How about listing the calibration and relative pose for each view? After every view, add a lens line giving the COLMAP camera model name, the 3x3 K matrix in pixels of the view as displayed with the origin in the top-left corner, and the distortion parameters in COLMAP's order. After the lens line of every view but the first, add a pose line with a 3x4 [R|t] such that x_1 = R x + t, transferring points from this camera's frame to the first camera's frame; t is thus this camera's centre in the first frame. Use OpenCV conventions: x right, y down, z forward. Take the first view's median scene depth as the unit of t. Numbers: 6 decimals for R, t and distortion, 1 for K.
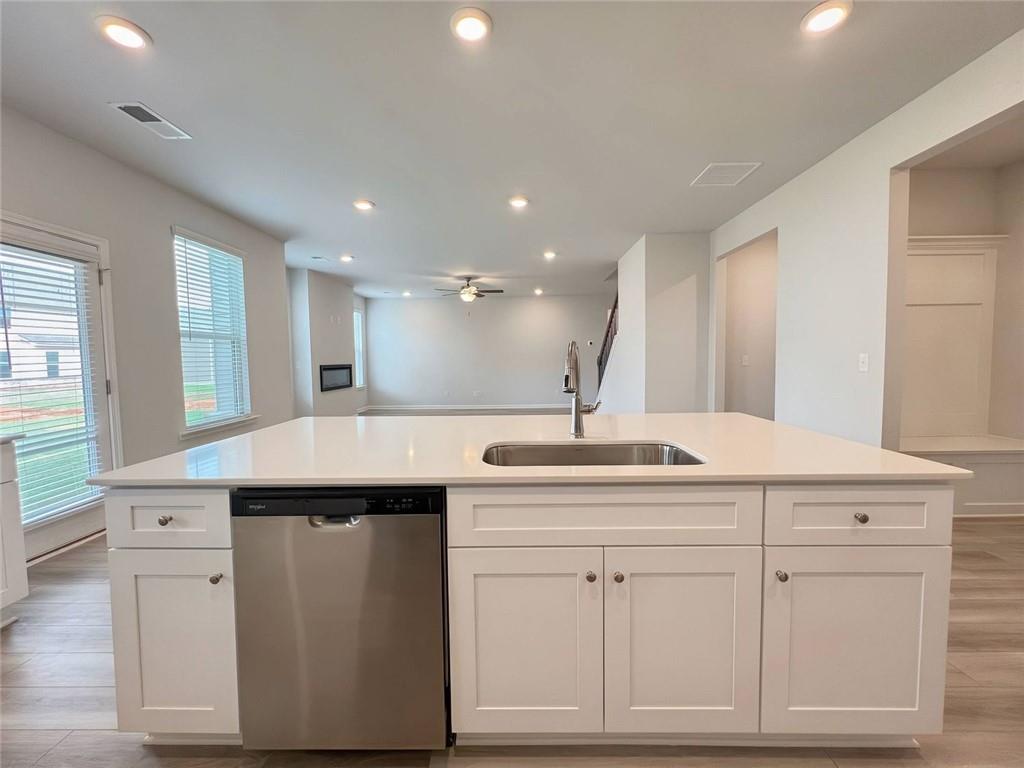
lens RADIAL K [[407.2, 0, 515.3], [0, 407.2, 379.0], [0, 0, 1]] dist [0.000433, -0.000034]
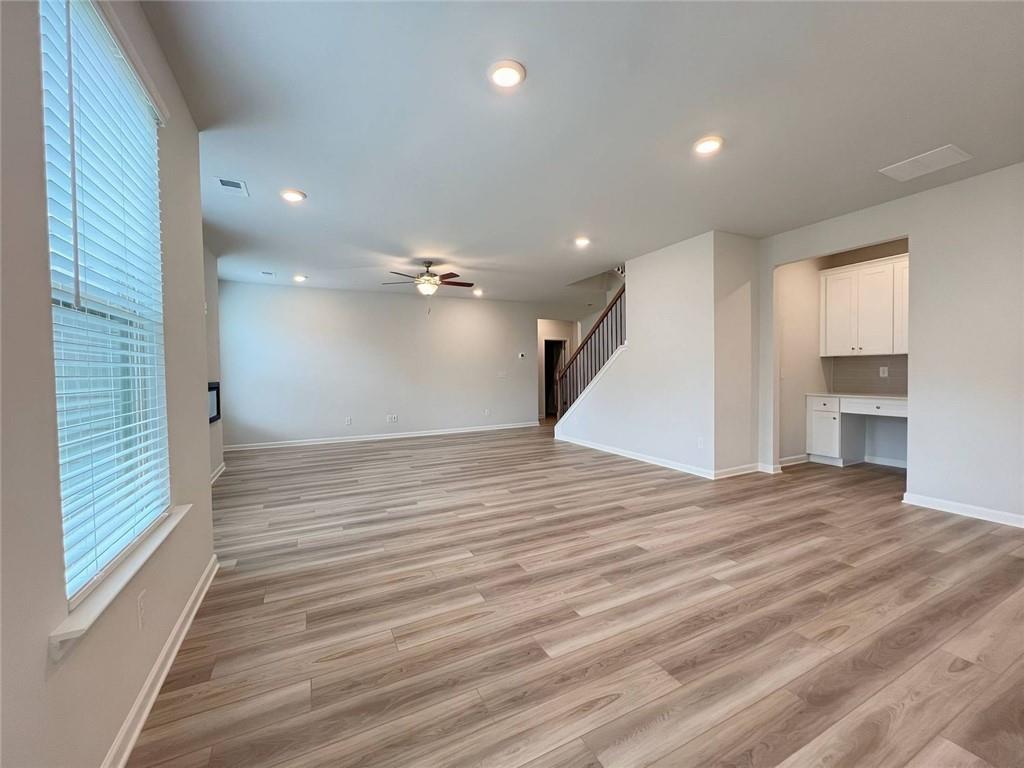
lens RADIAL K [[407.2, 0, 515.3], [0, 407.2, 379.0], [0, 0, 1]] dist [0.000433, -0.000034]
pose [[0.890737, -0.008462, 0.454441, -0.314727], [0.025611, 0.999173, -0.031594, -0.011257], [-0.453798, 0.039781, 0.890216, 0.285950]]
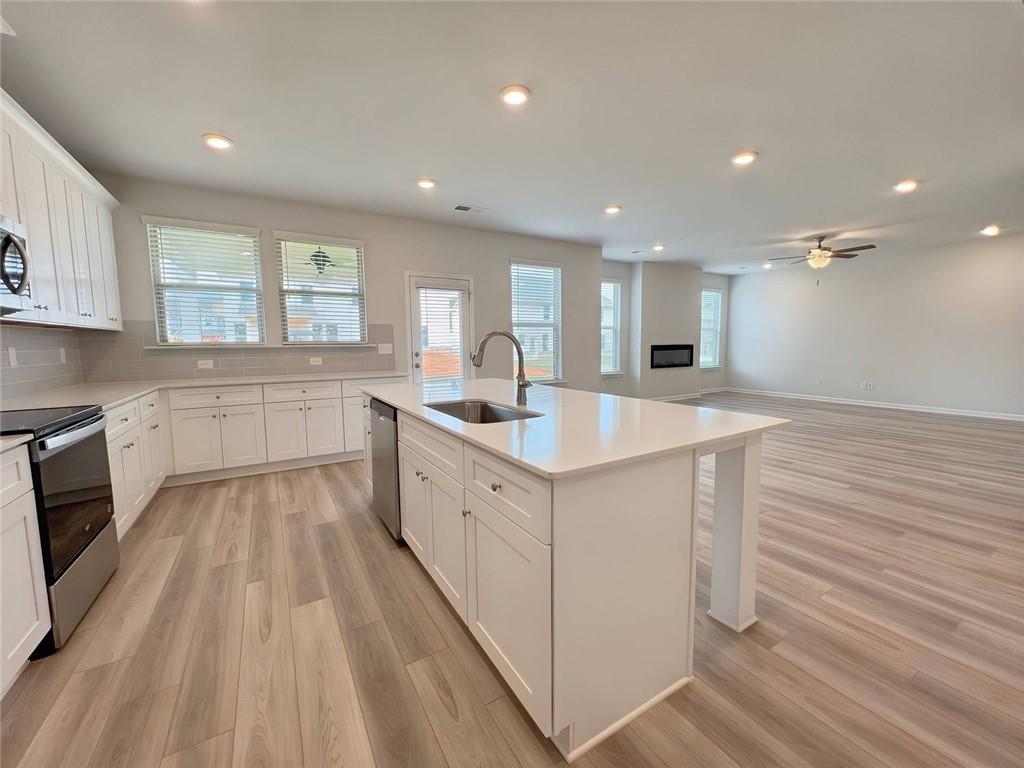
lens RADIAL K [[407.2, 0, 515.3], [0, 407.2, 379.0], [0, 0, 1]] dist [0.000433, -0.000034]
pose [[0.528707, 0.082915, -0.844745, 0.265468], [-0.039337, 0.996542, 0.073194, -0.007399], [0.847893, -0.005469, 0.530140, 0.070201]]
